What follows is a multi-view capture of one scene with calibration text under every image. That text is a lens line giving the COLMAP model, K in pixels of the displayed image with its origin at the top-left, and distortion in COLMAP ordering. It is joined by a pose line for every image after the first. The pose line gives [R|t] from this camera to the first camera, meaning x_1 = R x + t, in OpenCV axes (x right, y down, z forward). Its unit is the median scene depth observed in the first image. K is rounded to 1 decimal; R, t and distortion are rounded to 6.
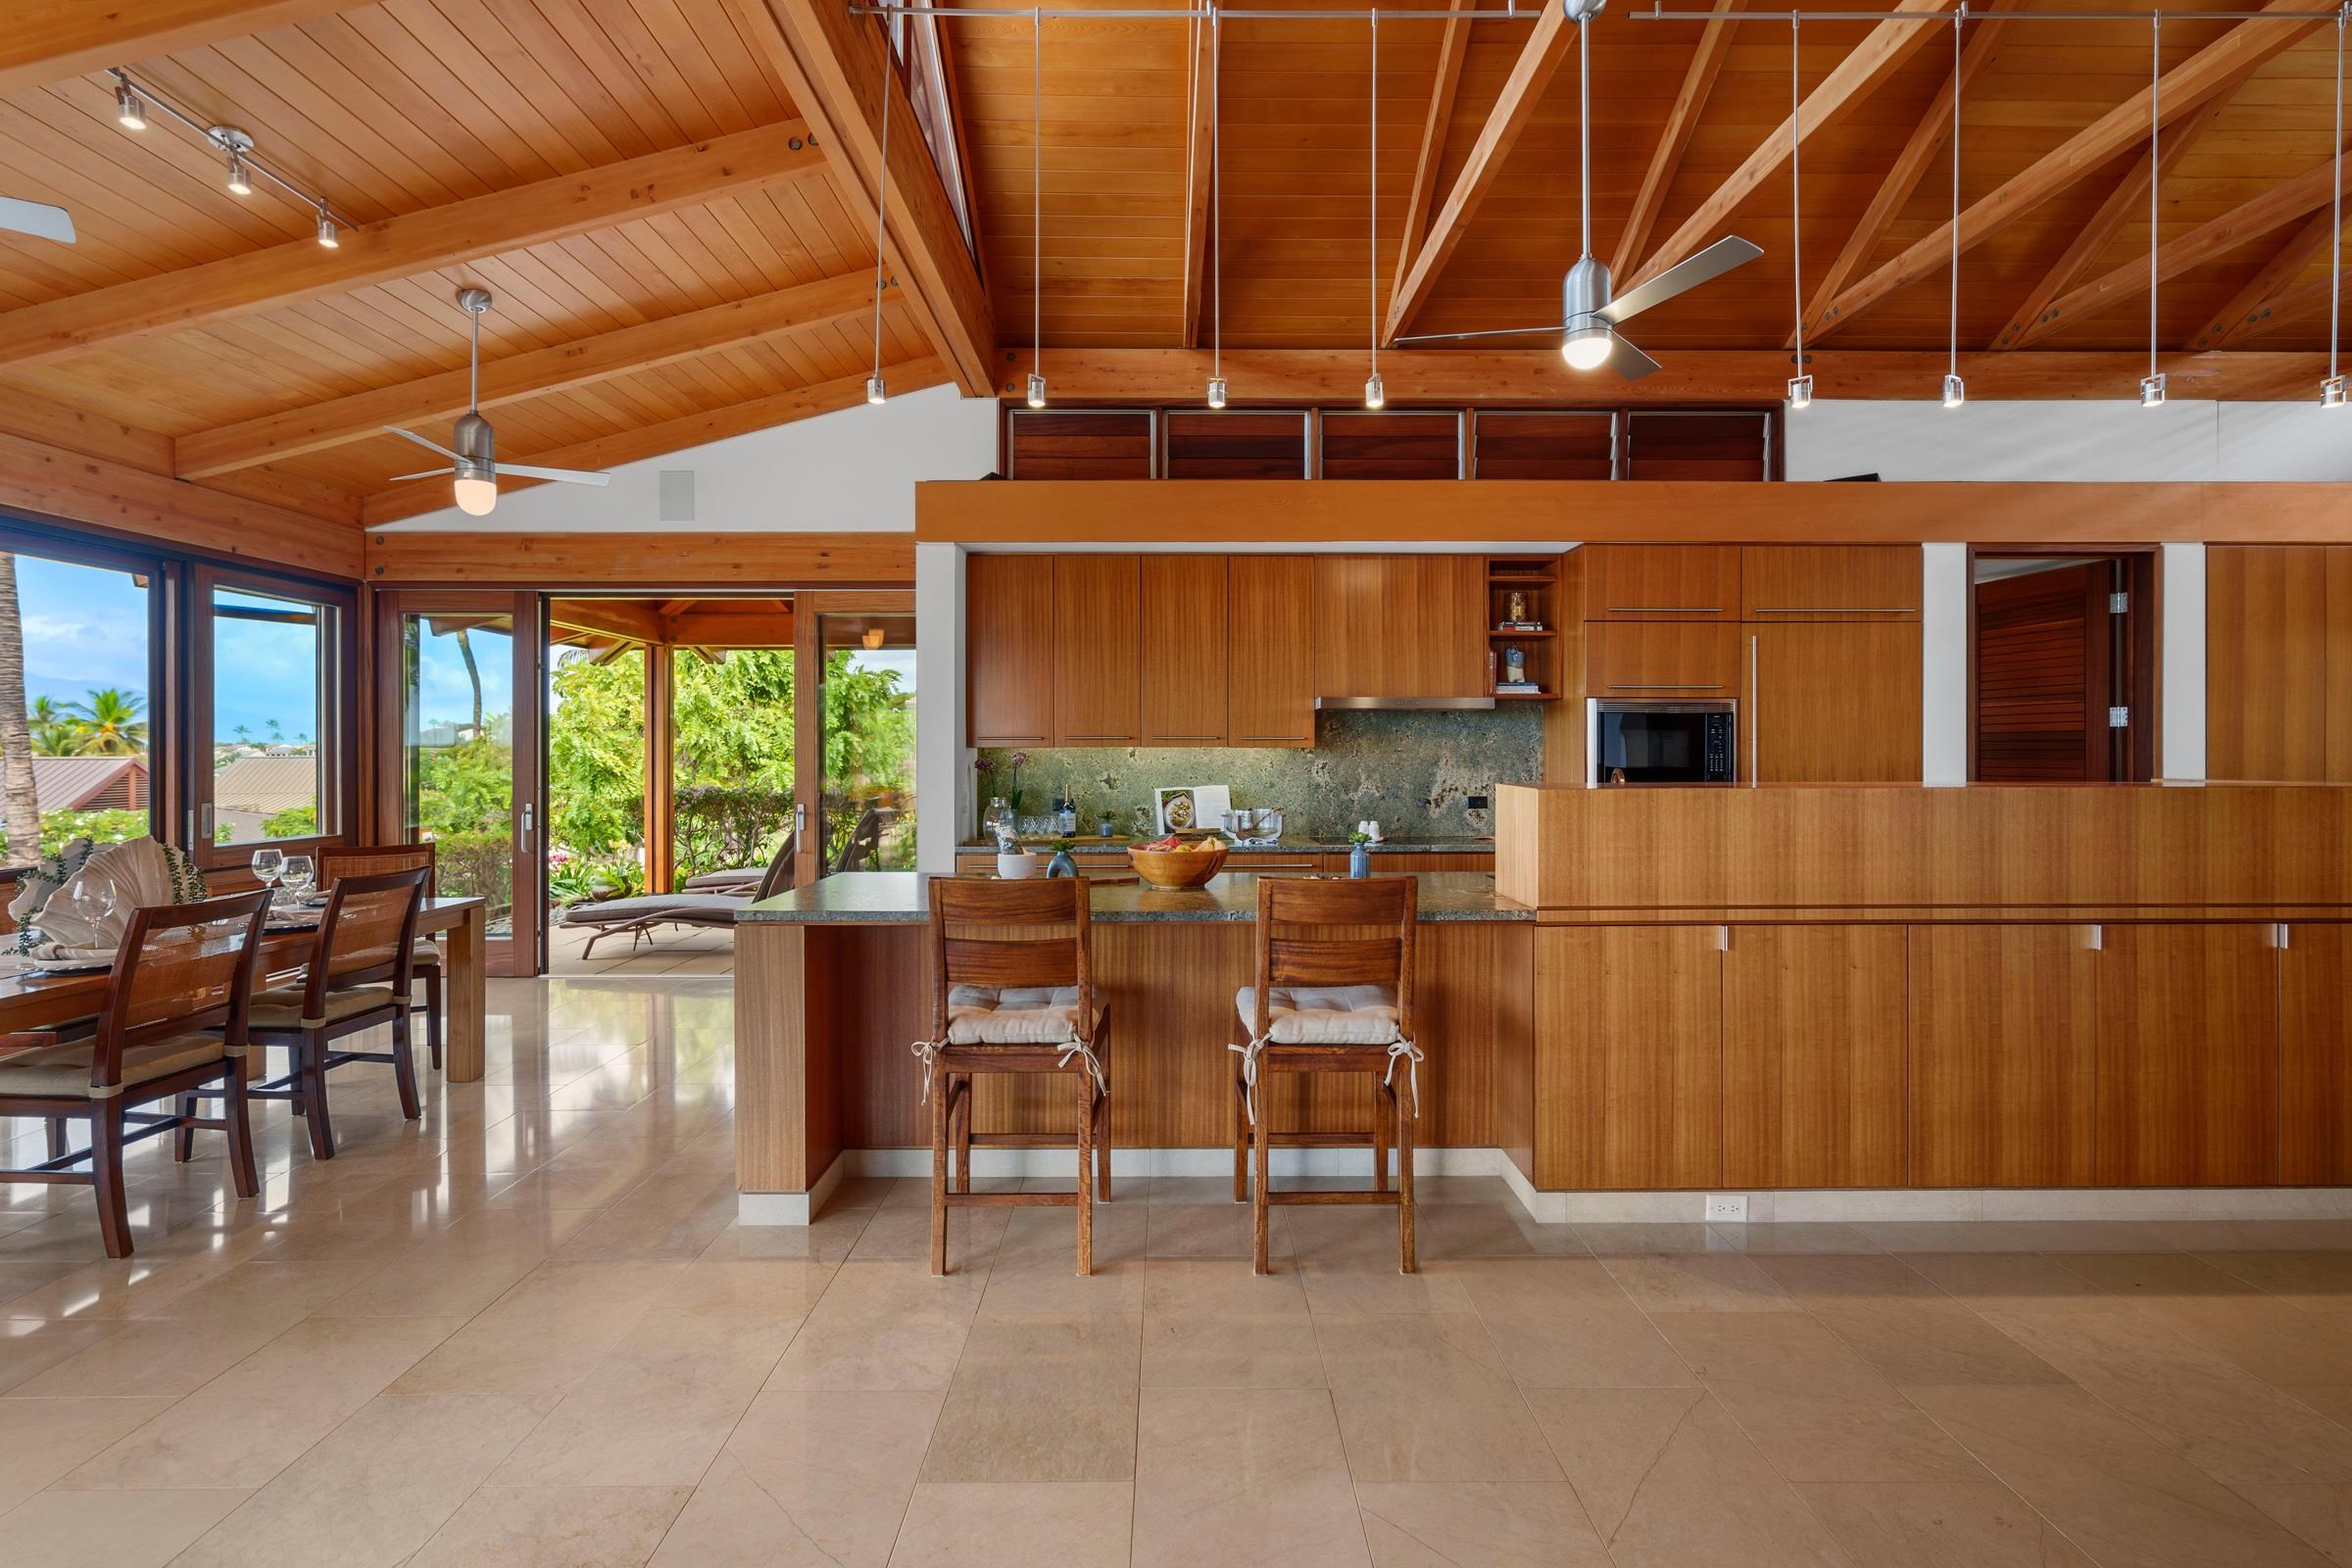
lens RADIAL K [[1061.2, 0, 1183.6], [0, 1061.2, 758.9], [0, 0, 1]] dist [-0.005324, 0.002093]
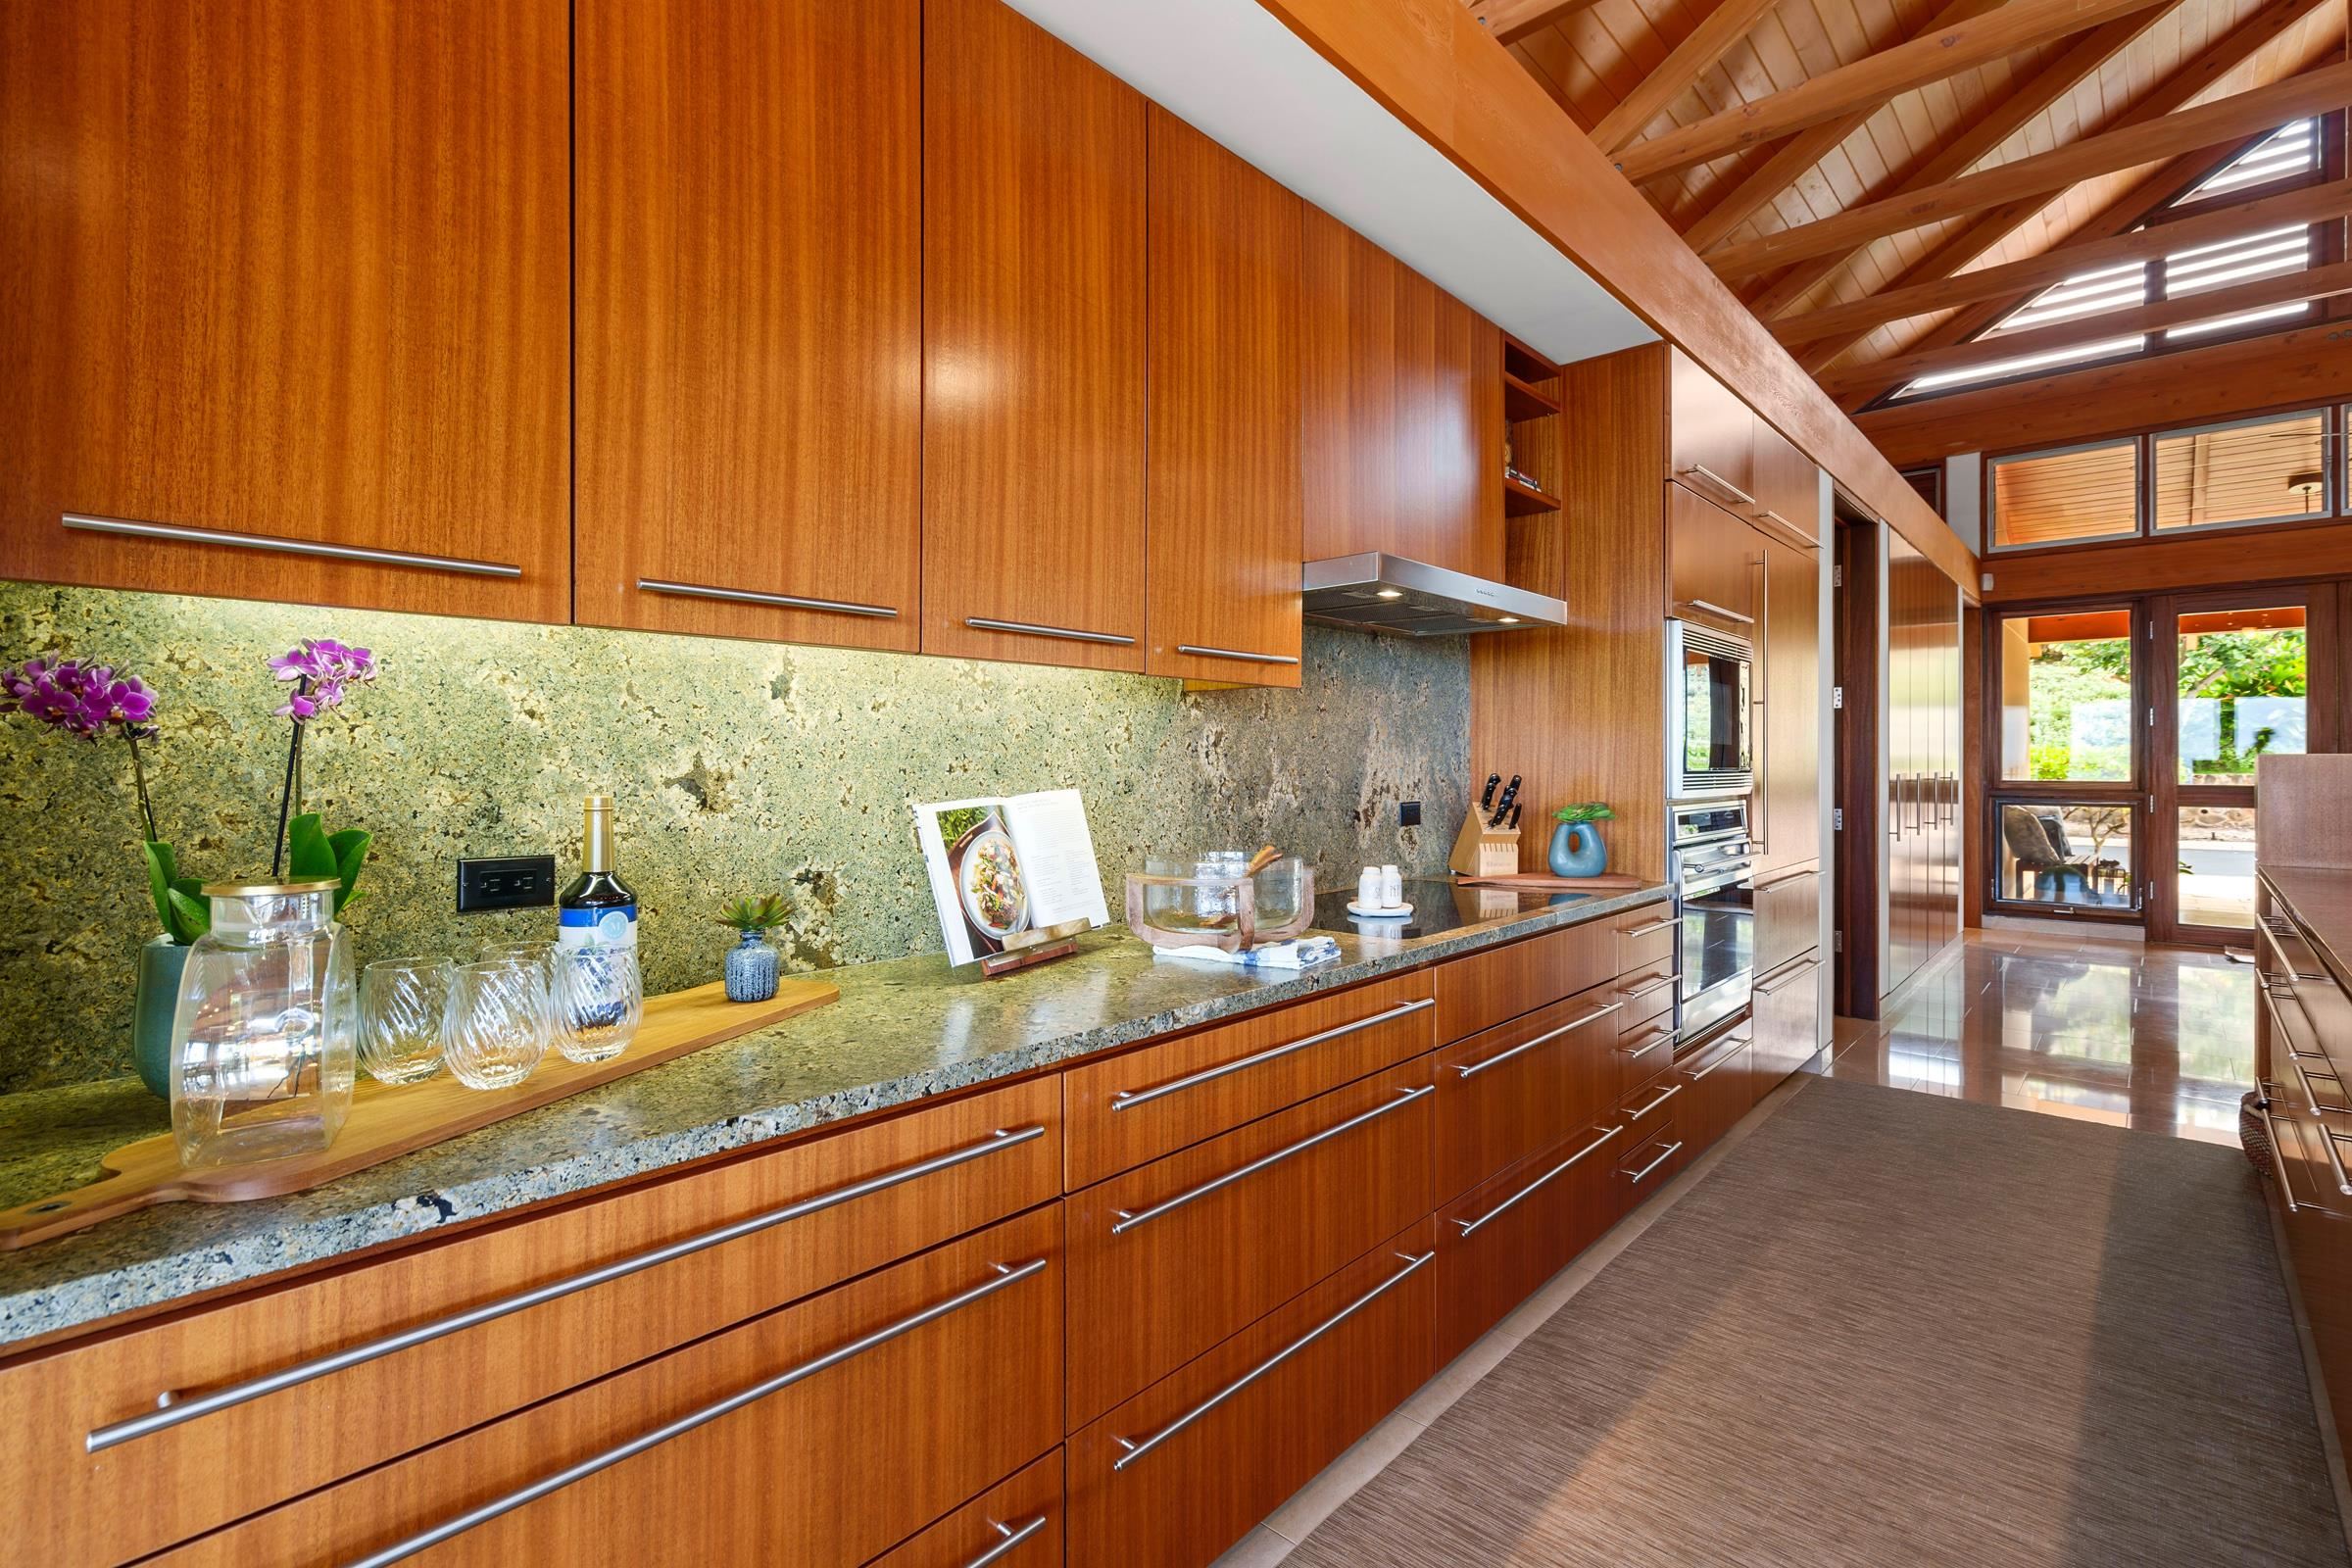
lens RADIAL K [[1061.2, 0, 1174.2], [0, 1061.2, 761.4], [0, 0, 1]] dist [-0.005324, 0.002093]
pose [[0.687435, -0.000384, 0.726246, -0.203651], [0.004402, 0.999984, -0.003638, 0.018871], [-0.726233, 0.005698, 0.687425, 0.809624]]
